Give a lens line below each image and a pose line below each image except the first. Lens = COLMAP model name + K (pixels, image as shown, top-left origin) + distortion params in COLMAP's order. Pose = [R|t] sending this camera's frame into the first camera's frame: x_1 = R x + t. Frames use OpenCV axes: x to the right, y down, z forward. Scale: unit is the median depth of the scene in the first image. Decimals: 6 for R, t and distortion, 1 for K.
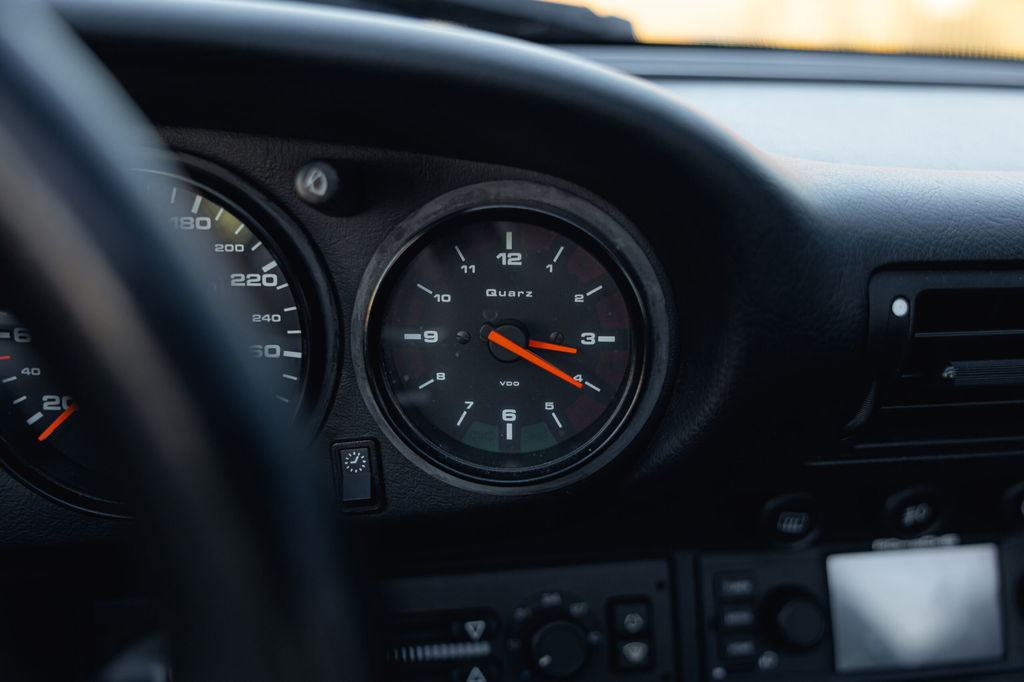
lens RADIAL K [[1024.3, 0, 511.8], [0, 1024.3, 338.2], [0, 0, 1]] dist [-0.005741, 0.000000]
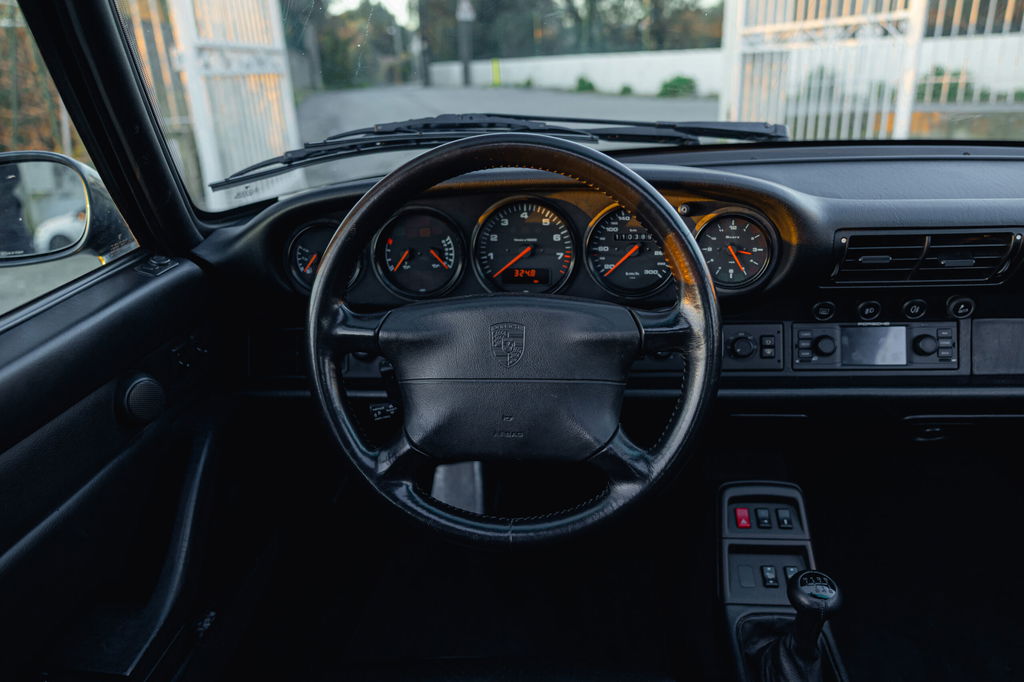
lens RADIAL K [[718.3, 0, 511.1], [0, 718.3, 339.6], [0, 0, 1]] dist [0.003077, 0.000861]
pose [[0.961257, 0.034370, -0.273503, -0.048069], [-0.008271, 0.995346, 0.096013, 0.079542], [0.275530, -0.090031, 0.957067, -1.698384]]
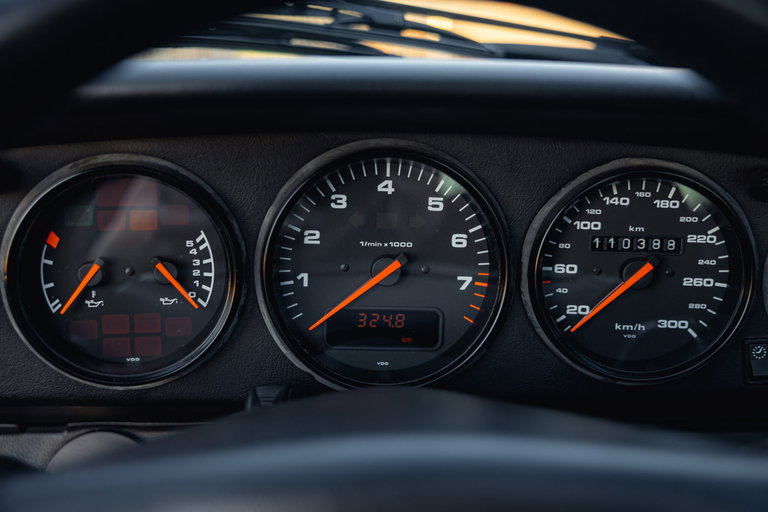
lens RADIAL K [[768.2, 0, 388.8], [0, 768.2, 257.0], [0, 0, 1]] dist [-0.005741, 0.000000]
pose [[0.991186, 0.024159, -0.130256, -0.584092], [-0.026932, 0.999446, -0.019570, 0.009647], [0.129711, 0.022905, 0.991287, -0.284005]]
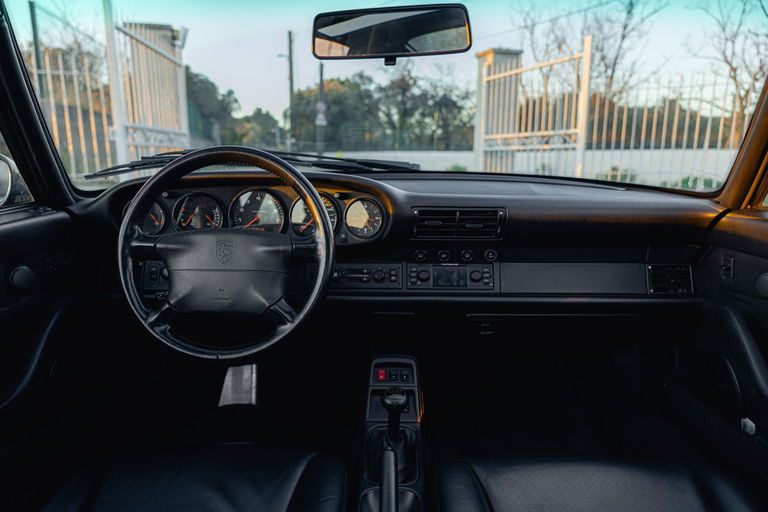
lens RADIAL K [[497.7, 0, 381.6], [0, 497.7, 255.2], [0, 0, 1]] dist [0.001838, -0.003917]
pose [[0.977849, 0.020031, -0.208350, 0.804054], [-0.035916, 0.996704, -0.072738, 0.485928], [0.206206, 0.078610, 0.975346, -2.215917]]
